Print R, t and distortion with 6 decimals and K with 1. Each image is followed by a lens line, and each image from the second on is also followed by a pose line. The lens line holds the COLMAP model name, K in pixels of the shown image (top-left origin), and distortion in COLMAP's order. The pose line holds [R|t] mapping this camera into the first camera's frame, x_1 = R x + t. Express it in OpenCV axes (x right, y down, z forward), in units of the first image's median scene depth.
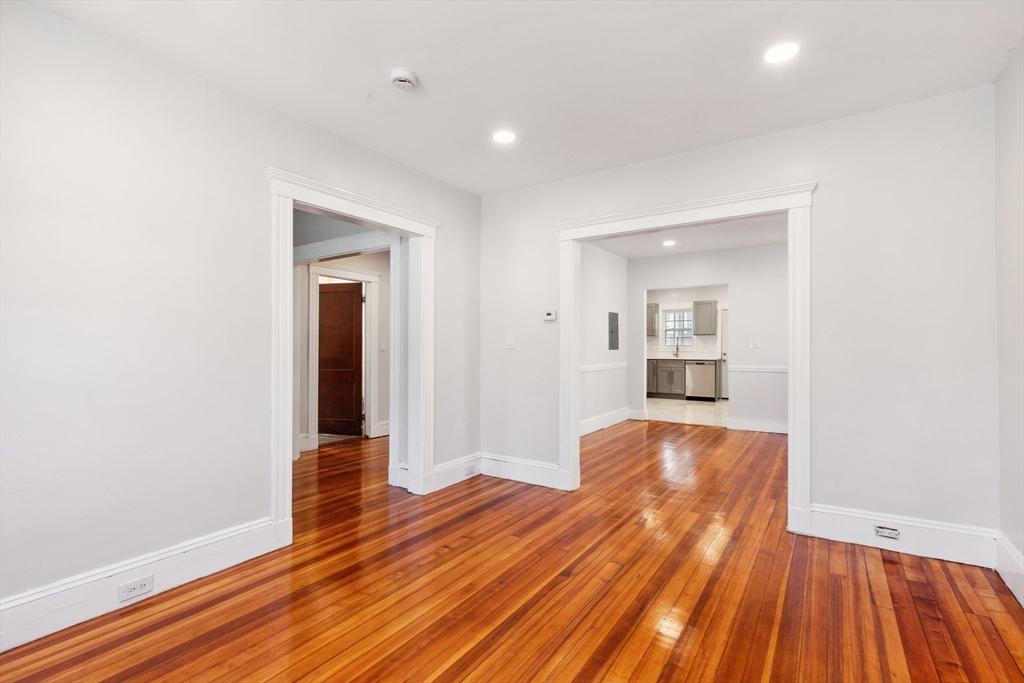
lens RADIAL K [[466.1, 0, 512.9], [0, 466.1, 346.7], [0, 0, 1]] dist [0.011030, -0.002618]
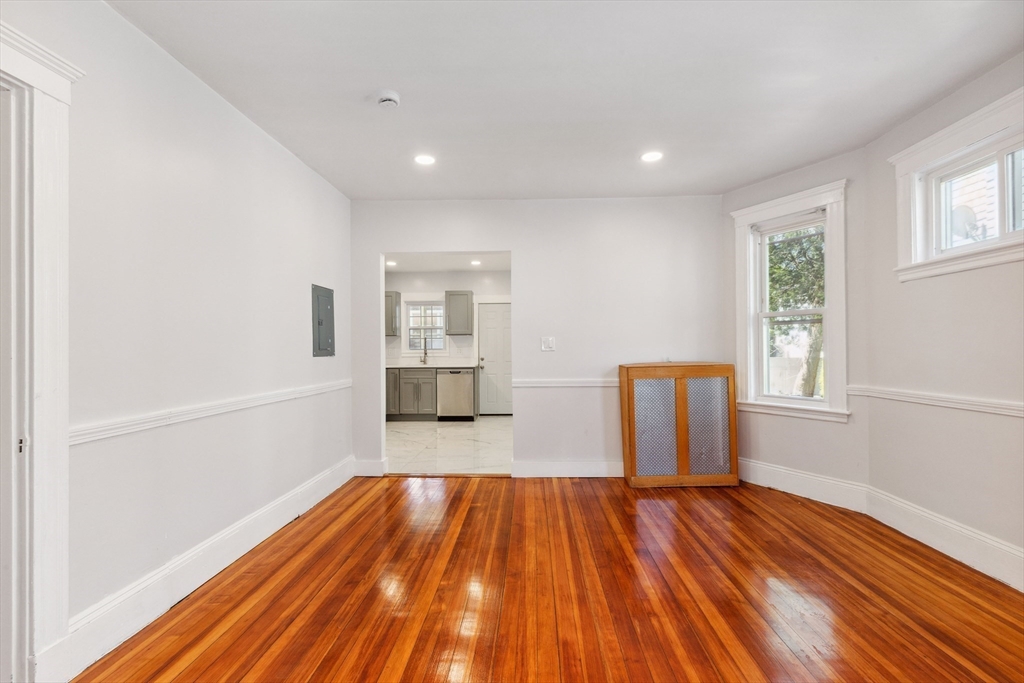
lens RADIAL K [[466.1, 0, 515.8], [0, 466.1, 346.6], [0, 0, 1]] dist [0.011030, -0.002618]
pose [[0.849836, -0.004454, 0.527029, 0.230990], [0.009512, 0.999931, -0.006888, 0.001308], [-0.526962, 0.010867, 0.849820, 0.821829]]
